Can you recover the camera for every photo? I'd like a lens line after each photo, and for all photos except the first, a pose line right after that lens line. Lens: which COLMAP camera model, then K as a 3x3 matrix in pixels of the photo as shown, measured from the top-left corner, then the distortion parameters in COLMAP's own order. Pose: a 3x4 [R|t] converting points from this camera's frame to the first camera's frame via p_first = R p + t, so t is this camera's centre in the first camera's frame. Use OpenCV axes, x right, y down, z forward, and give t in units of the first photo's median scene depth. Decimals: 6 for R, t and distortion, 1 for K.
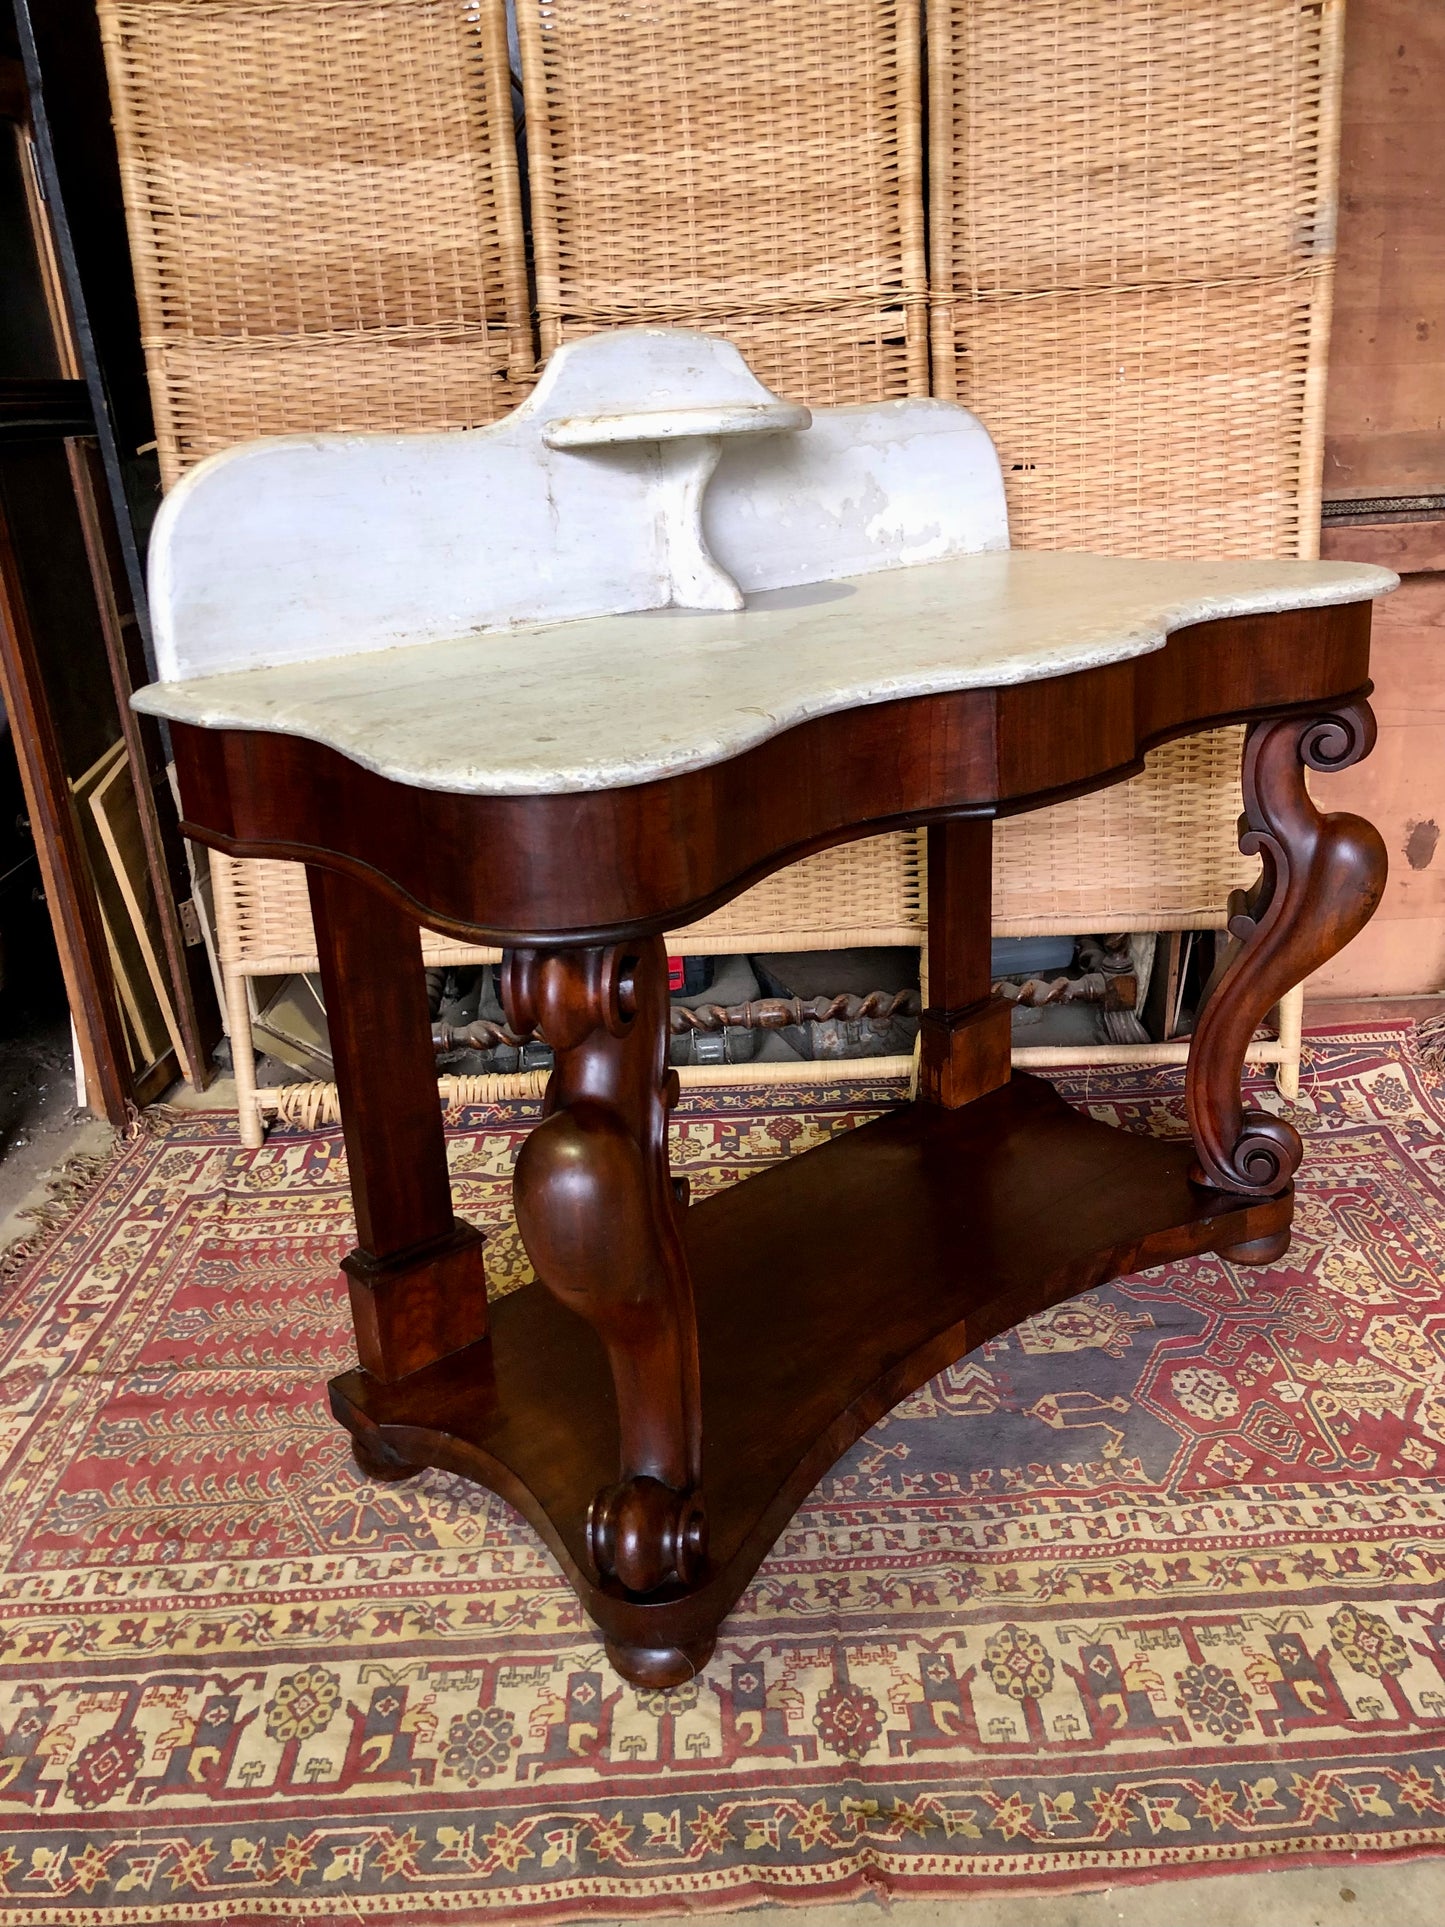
lens RADIAL K [[1582.3, 0, 754.6], [0, 1582.3, 944.3], [0, 0, 1]] dist [0.001597, 0.030204]
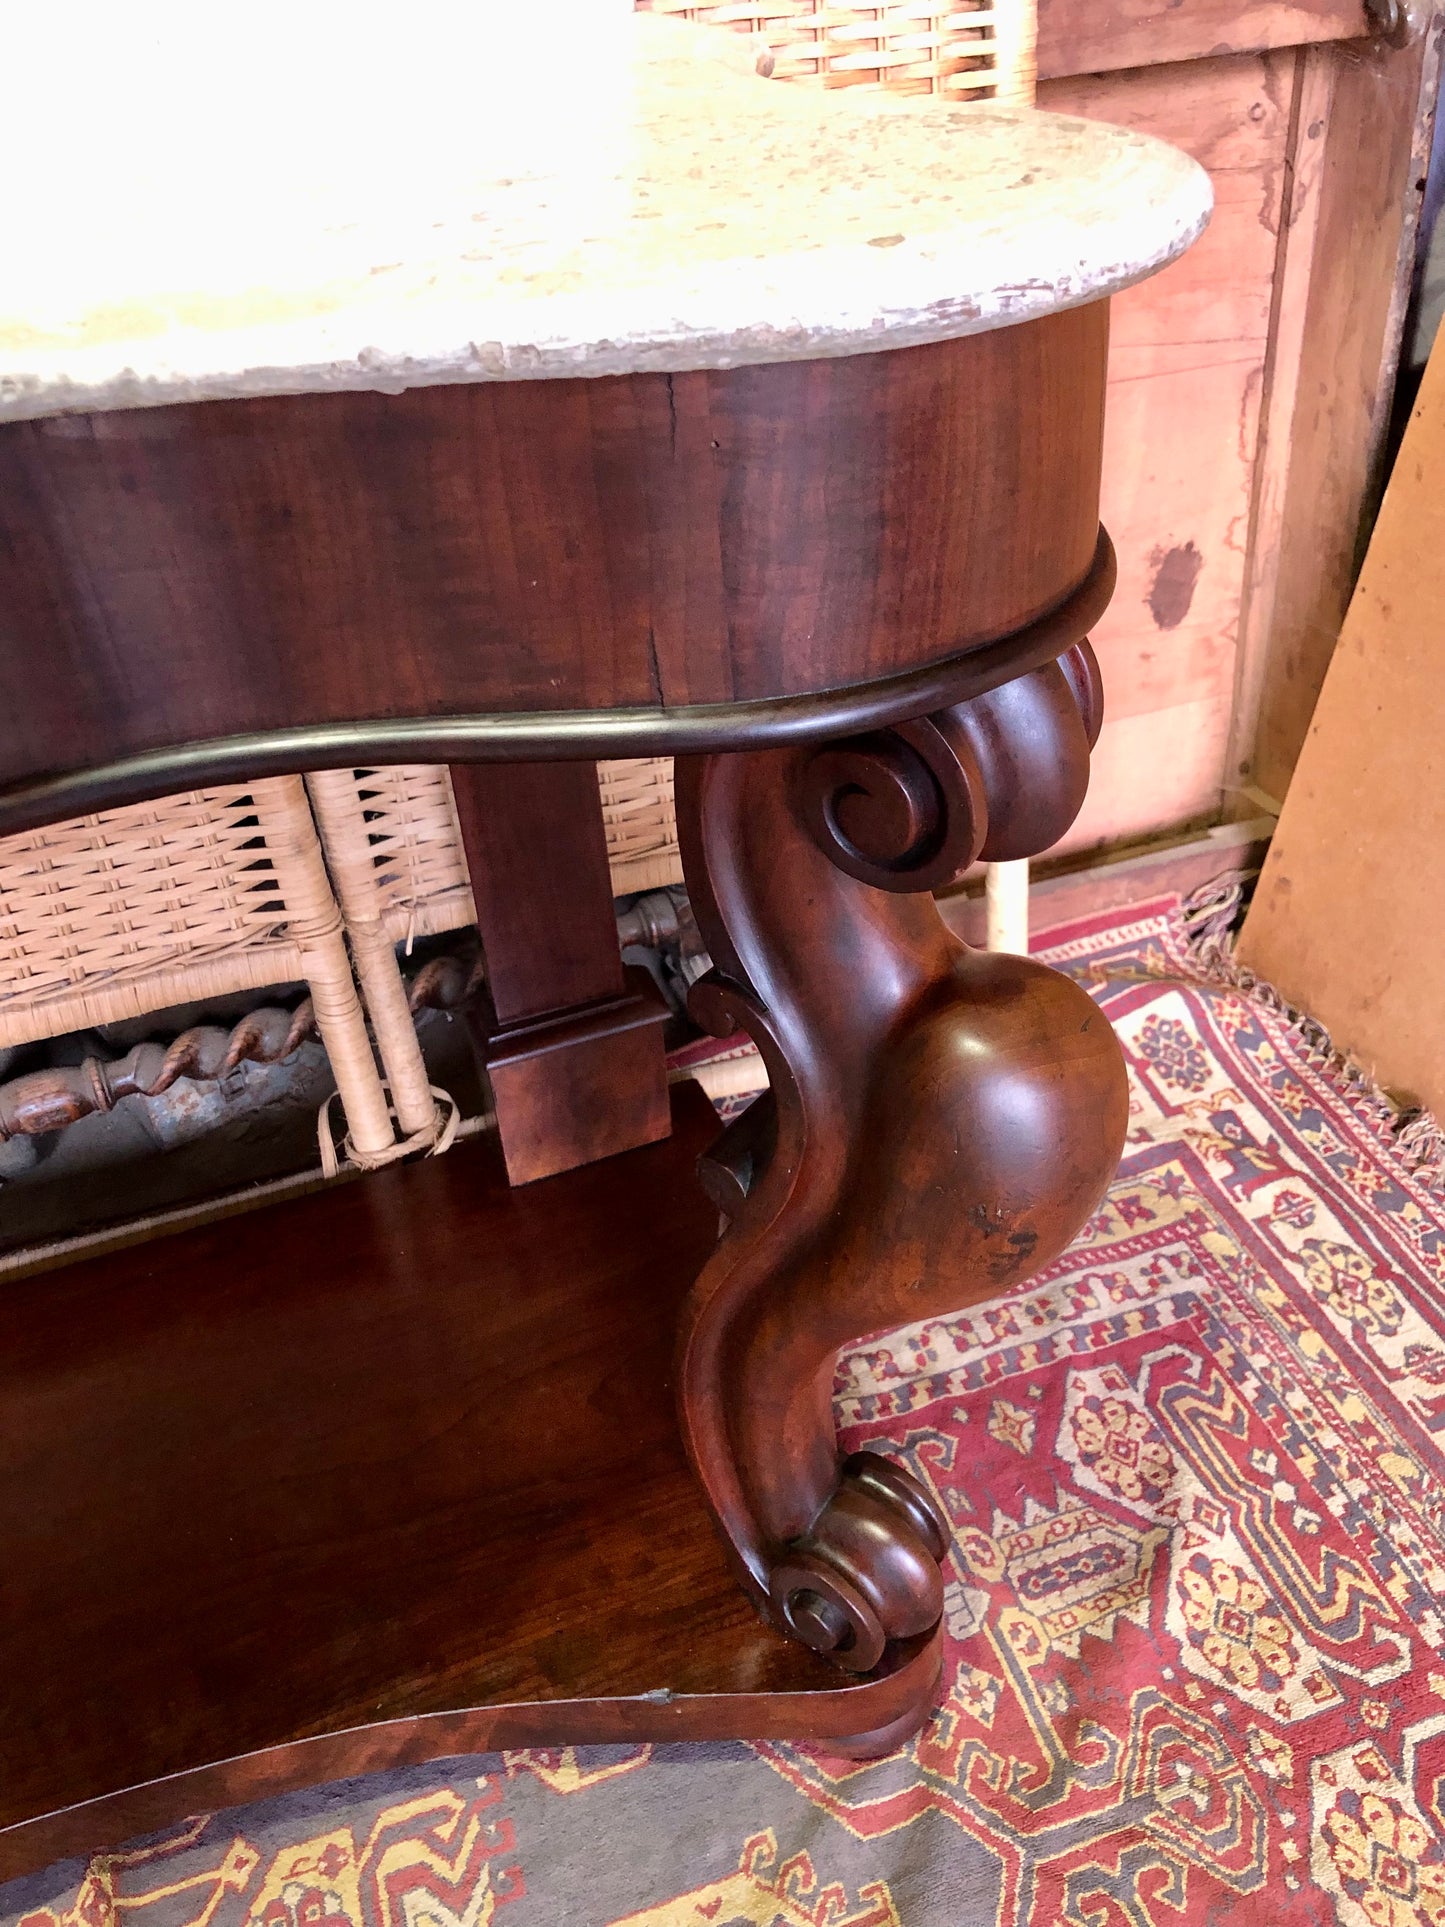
lens RADIAL K [[1582.3, 0, 754.5], [0, 1582.3, 963.3], [0, 0, 1]] dist [0.001597, 0.030204]
pose [[0.951842, -0.194044, 0.237369, 0.135059], [0.116781, 0.945327, 0.304497, -0.149342], [-0.283478, -0.262112, 0.922463, 0.568753]]
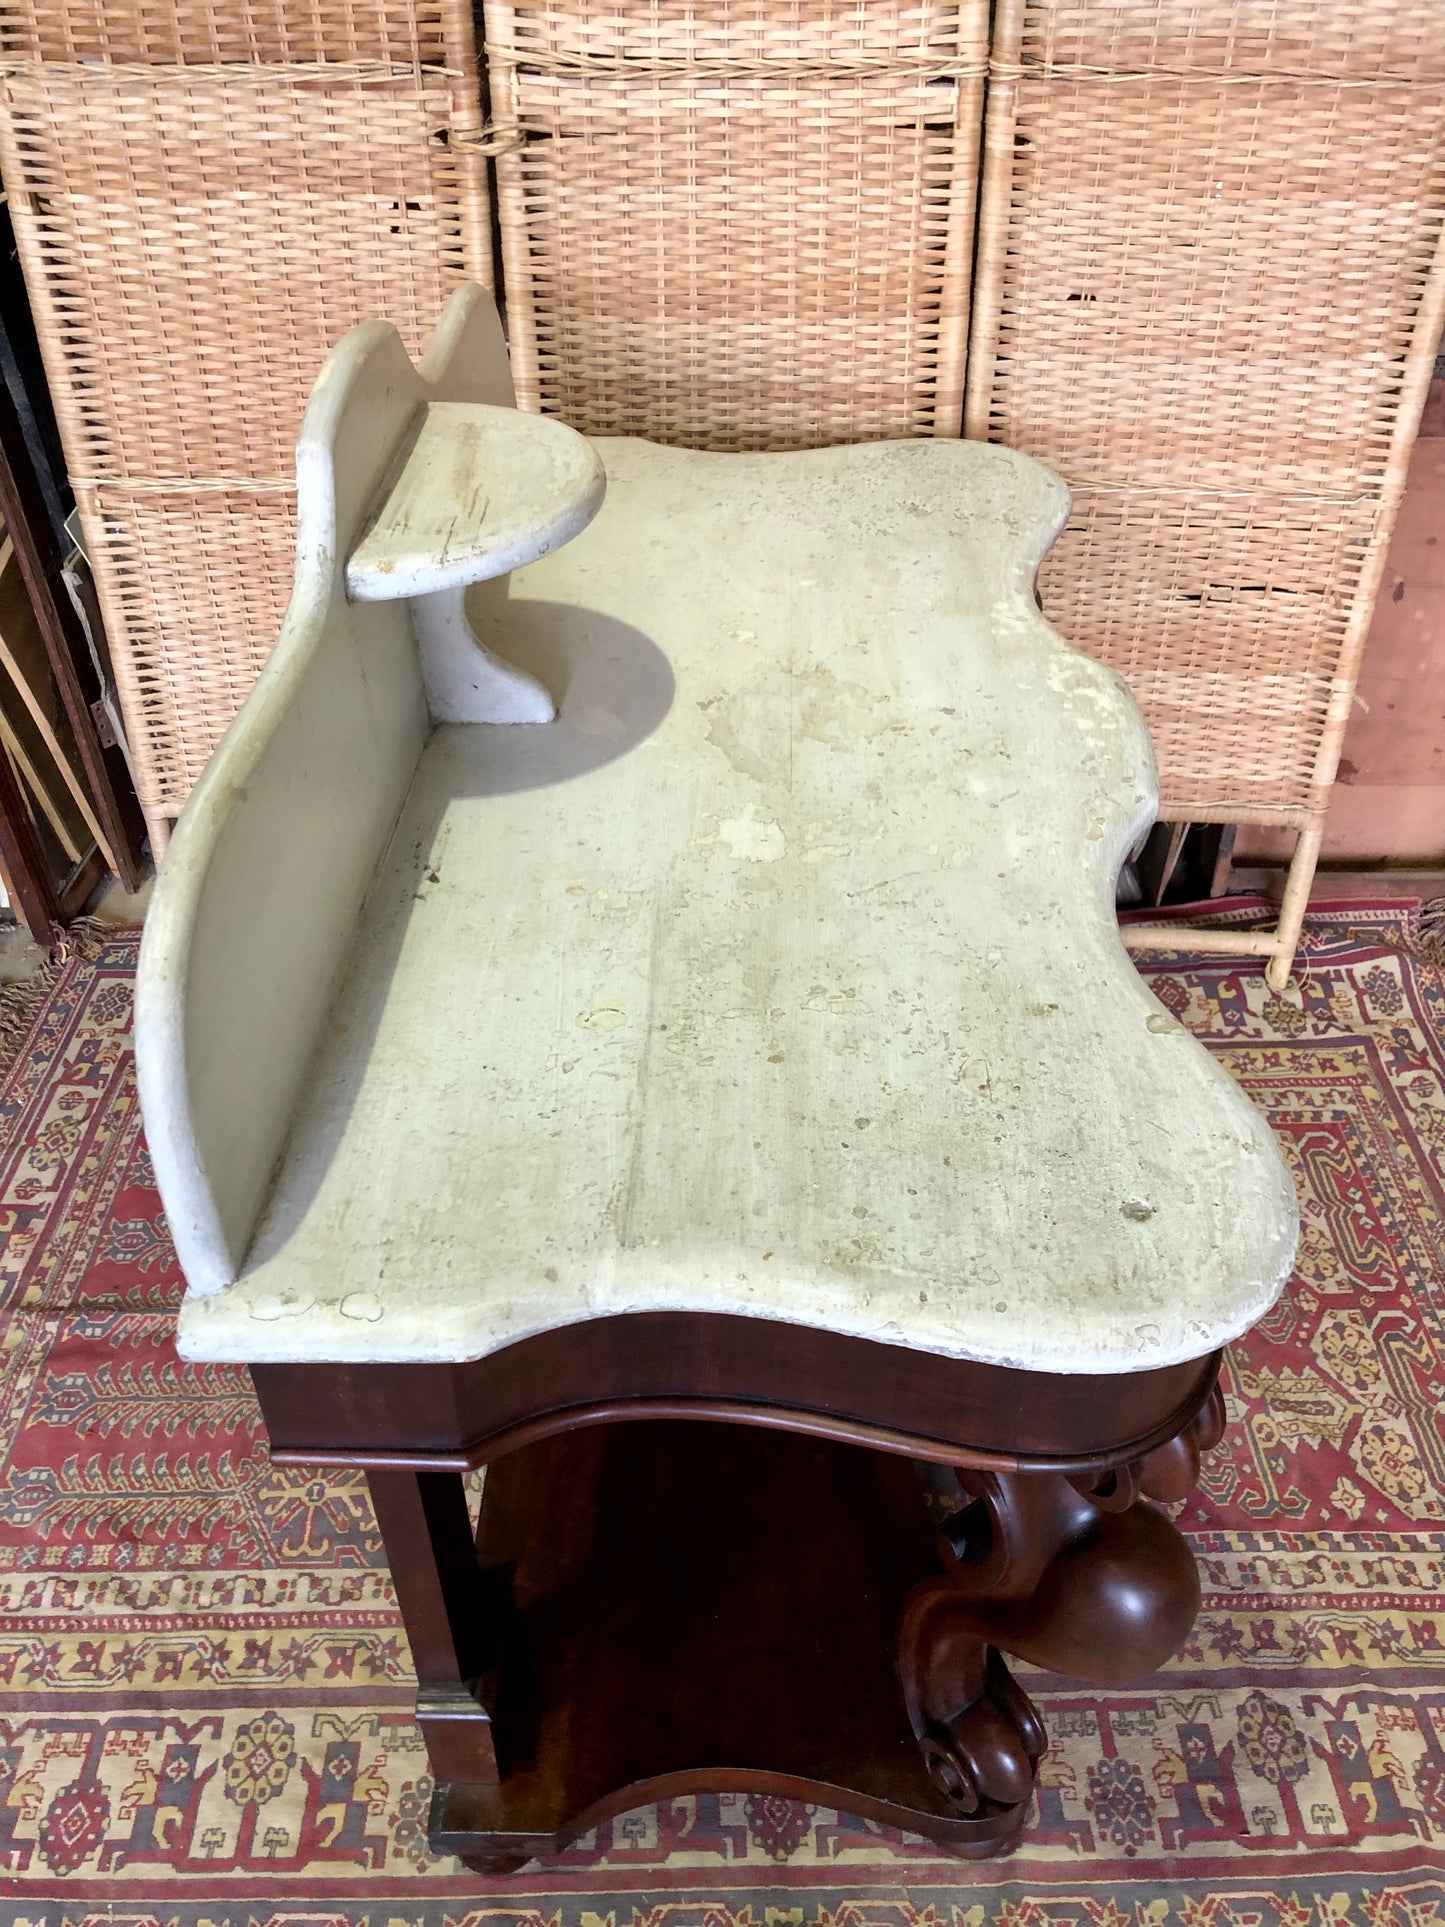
lens RADIAL K [[1582.3, 0, 757.2], [0, 1582.3, 954.5], [0, 0, 1]] dist [0.001597, 0.030204]
pose [[0.998475, 0.045963, 0.030570, -0.007983], [-0.053527, 0.941515, 0.332693, -0.251159], [-0.013490, -0.333822, 0.942540, 0.118306]]
